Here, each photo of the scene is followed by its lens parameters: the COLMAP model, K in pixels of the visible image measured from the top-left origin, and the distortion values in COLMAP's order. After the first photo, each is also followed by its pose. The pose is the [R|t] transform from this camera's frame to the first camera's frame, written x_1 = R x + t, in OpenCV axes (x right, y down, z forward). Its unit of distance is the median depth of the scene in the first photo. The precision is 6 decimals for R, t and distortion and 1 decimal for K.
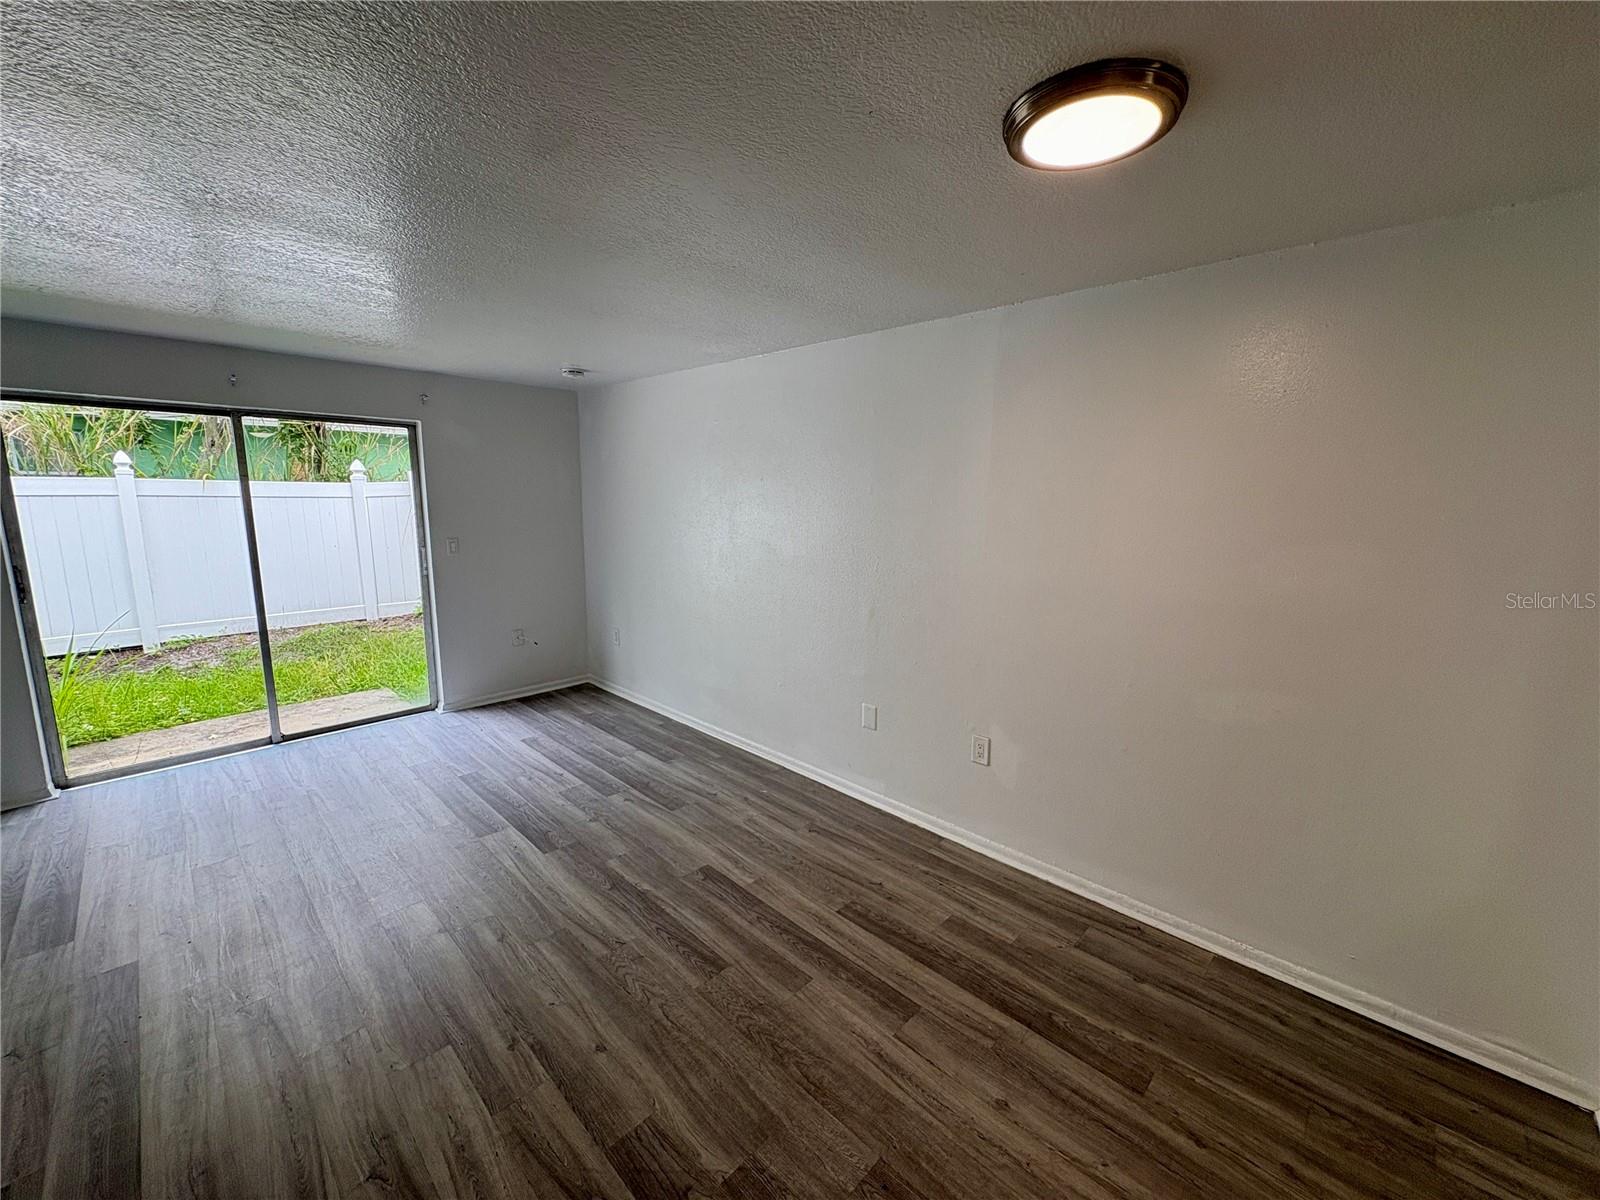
lens RADIAL K [[636.6, 0, 800.0], [0, 636.6, 600.0], [0, 0, 1]] dist [-0.001440, -0.000274]
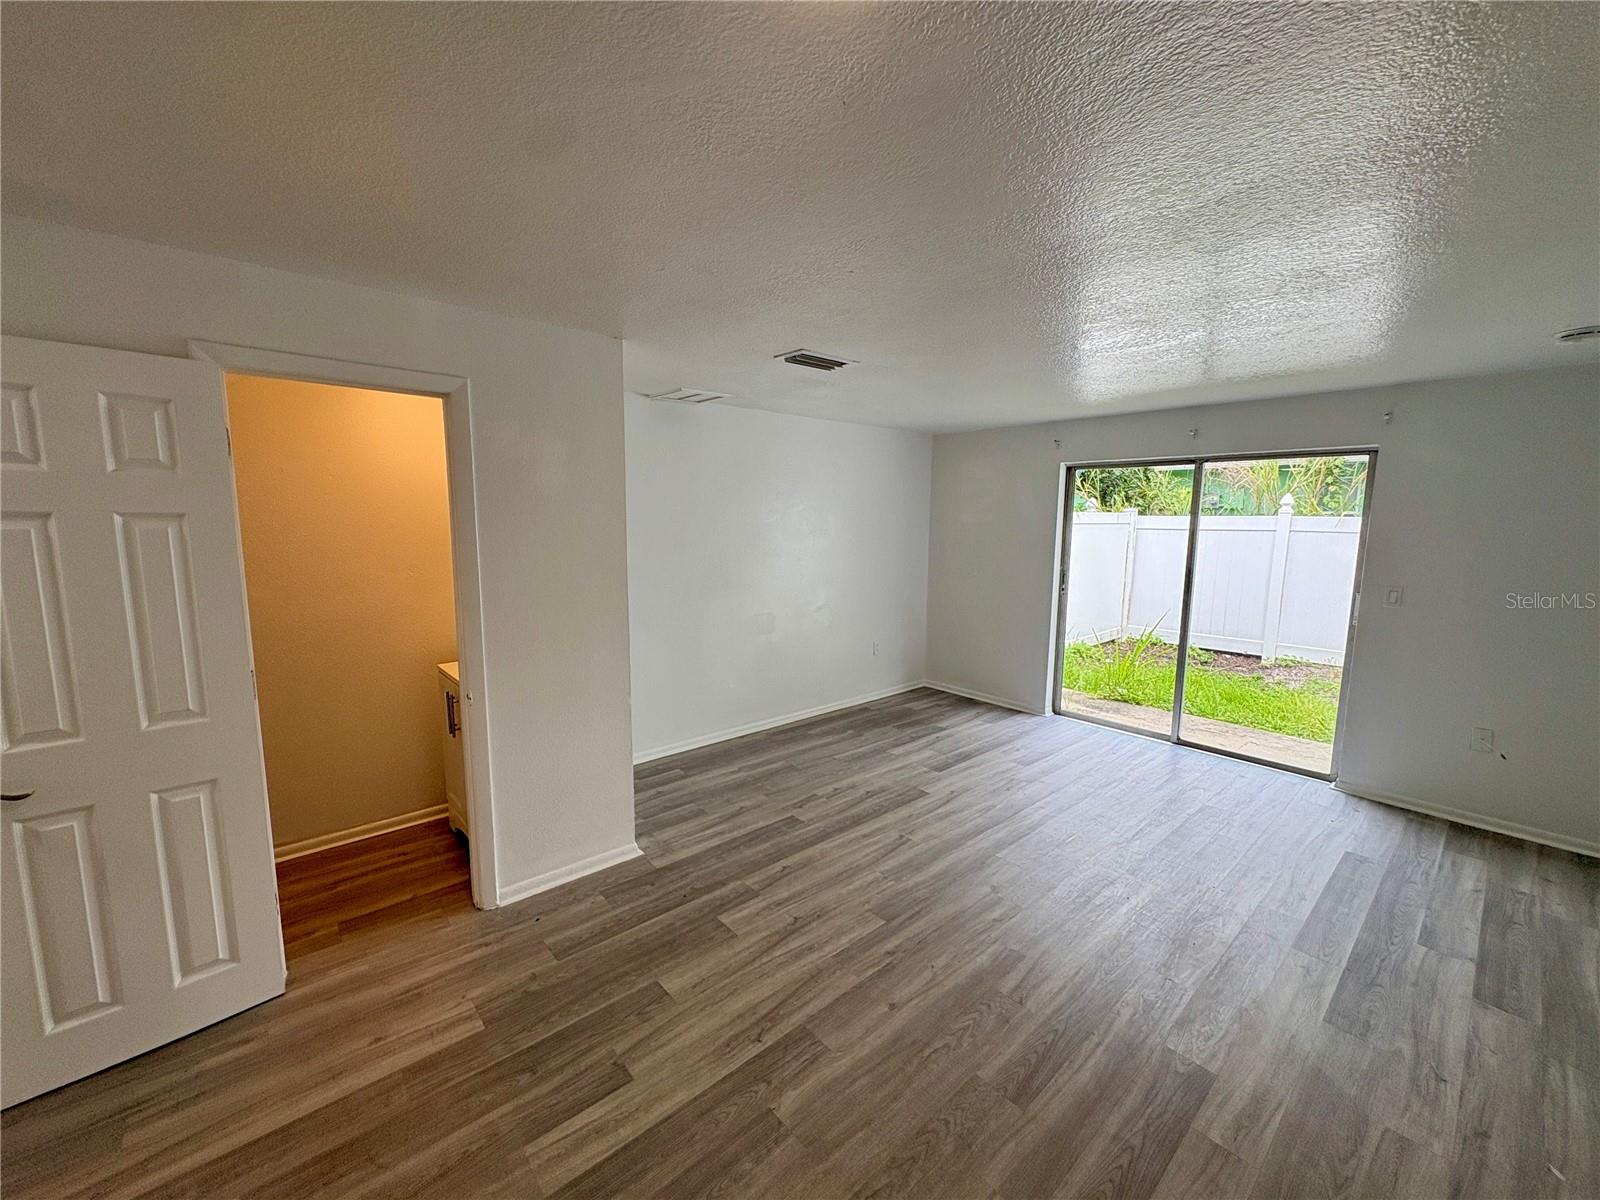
lens RADIAL K [[635.3, 0, 798.1], [0, 635.3, 598.1], [0, 0, 1]] dist [0.000731, -0.000181]
pose [[-0.085807, 0.114943, -0.989659, 0.505806], [-0.174567, 0.976222, 0.128518, -0.088752], [0.980899, 0.183789, -0.063701, 0.519580]]
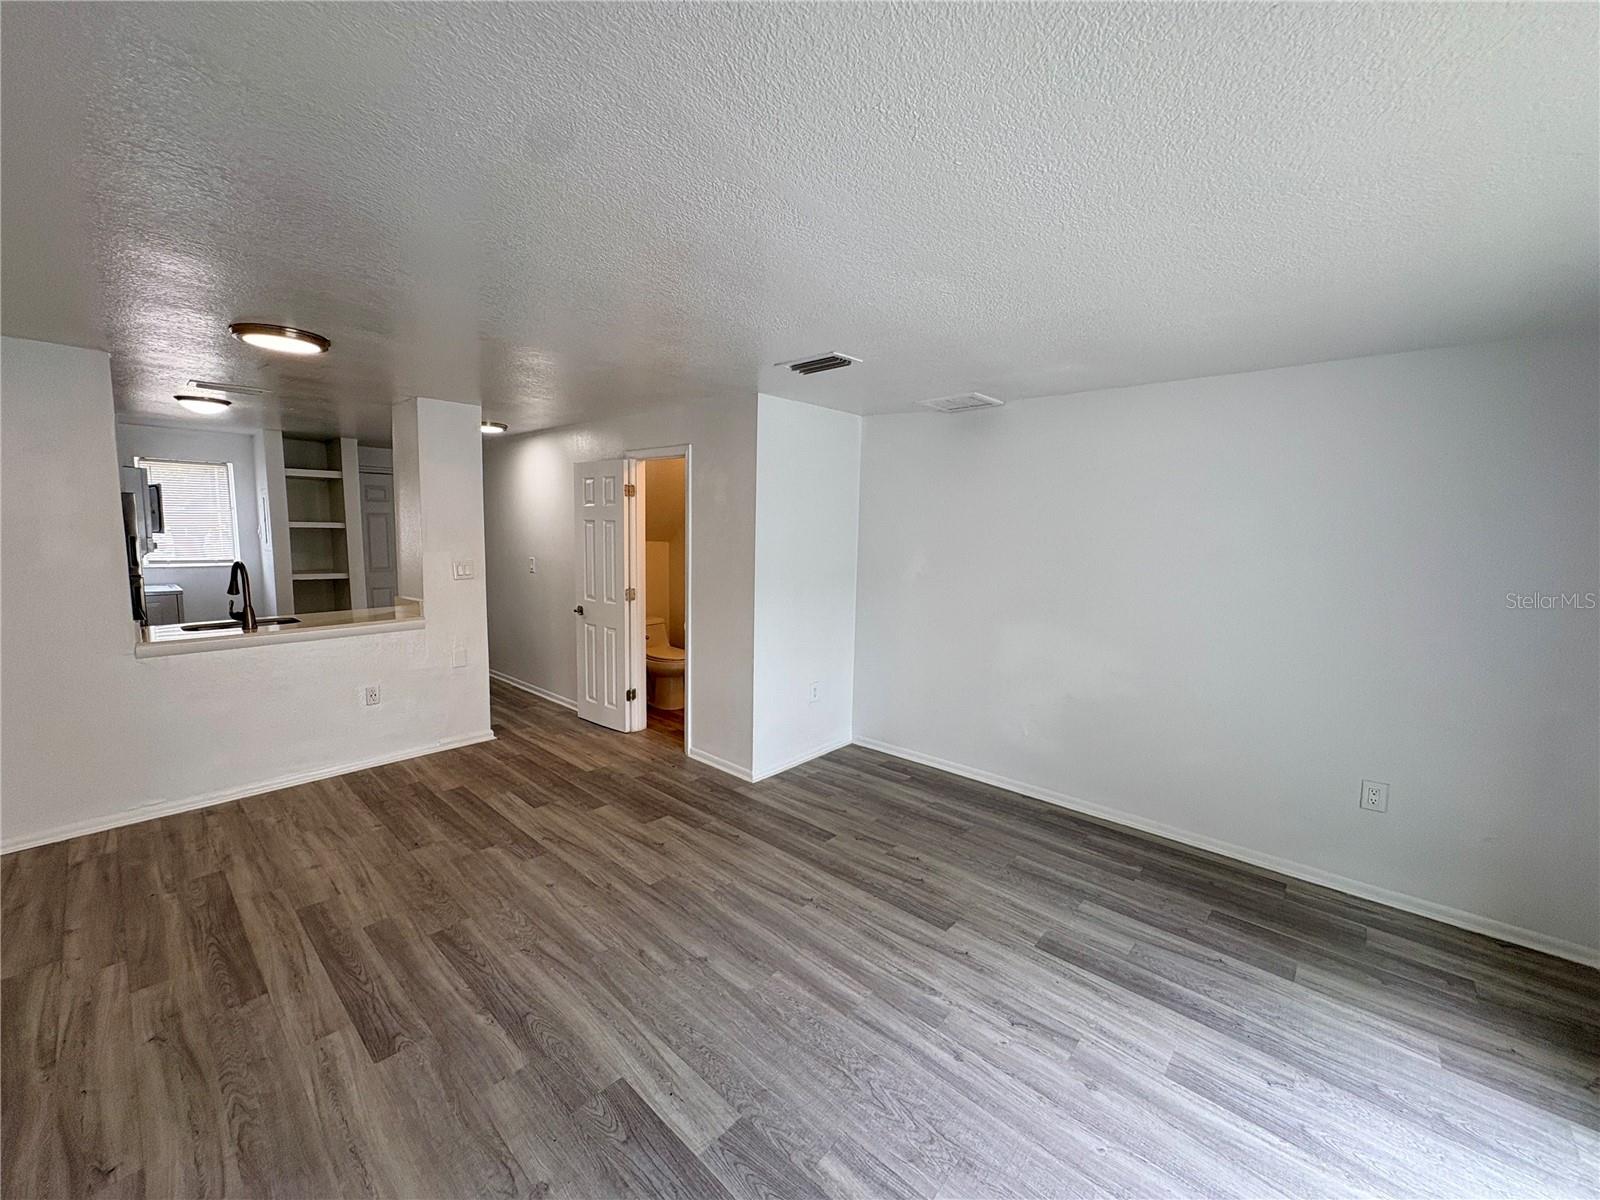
lens RADIAL K [[635.3, 0, 798.1], [0, 635.3, 598.1], [0, 0, 1]] dist [0.000731, -0.000181]
pose [[-0.998973, -0.029126, -0.034713, -0.560818], [-0.037580, 0.960561, 0.275519, -0.265118], [0.025319, 0.276541, -0.960669, 1.537521]]
